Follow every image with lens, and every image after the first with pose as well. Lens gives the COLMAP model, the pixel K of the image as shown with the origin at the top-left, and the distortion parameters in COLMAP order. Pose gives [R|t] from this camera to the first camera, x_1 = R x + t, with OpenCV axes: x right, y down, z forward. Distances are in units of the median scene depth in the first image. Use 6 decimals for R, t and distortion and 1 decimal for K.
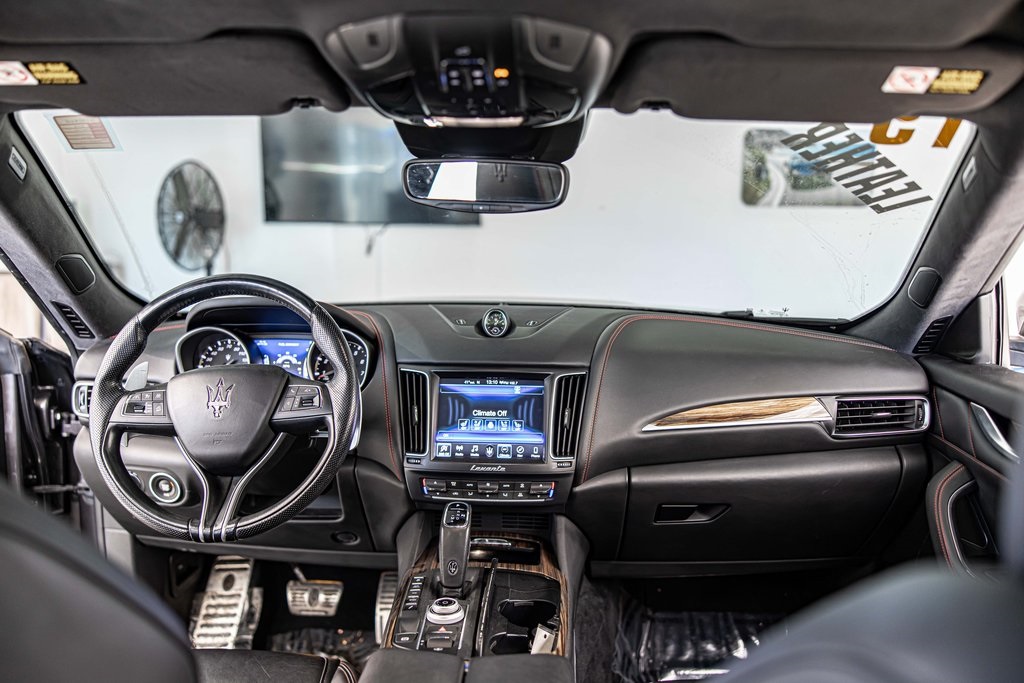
lens RADIAL K [[768.3, 0, 511.6], [0, 768.3, 340.3], [0, 0, 1]] dist [-0.009441, 0.006564]
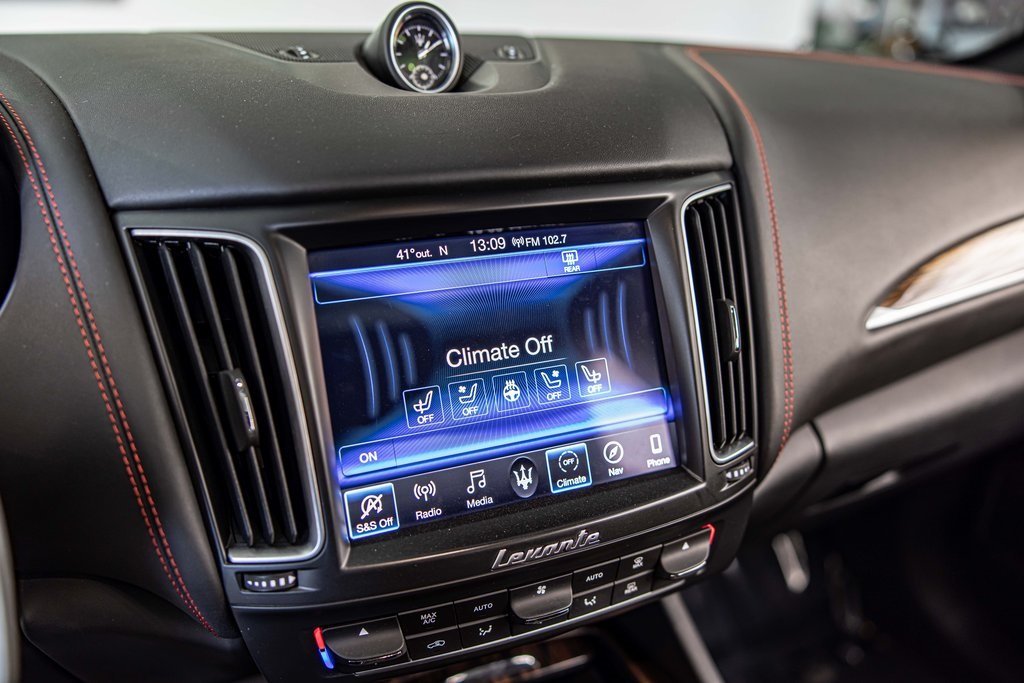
lens RADIAL K [[768.3, 0, 509.4], [0, 768.3, 337.3], [0, 0, 1]] dist [-0.009441, 0.006564]
pose [[0.914344, -0.157992, 0.372846, -0.133090], [0.063513, 0.965304, 0.253288, 0.014958], [-0.399927, -0.207912, 0.892654, 0.728108]]
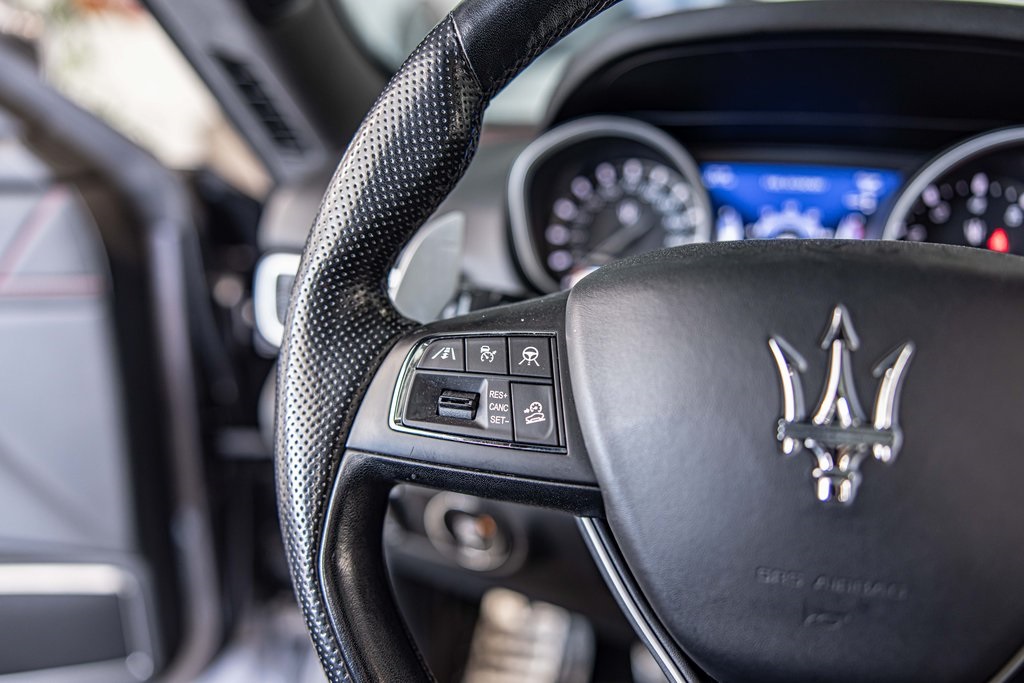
lens RADIAL K [[743.2, 0, 510.1], [0, 743.2, 344.4], [0, 0, 1]] dist [-0.001339, 0.005425]
pose [[0.965782, 0.080957, -0.246397, -0.359962], [-0.035484, 0.982346, 0.183679, 0.022491], [0.256917, -0.168651, 0.951604, 0.681538]]
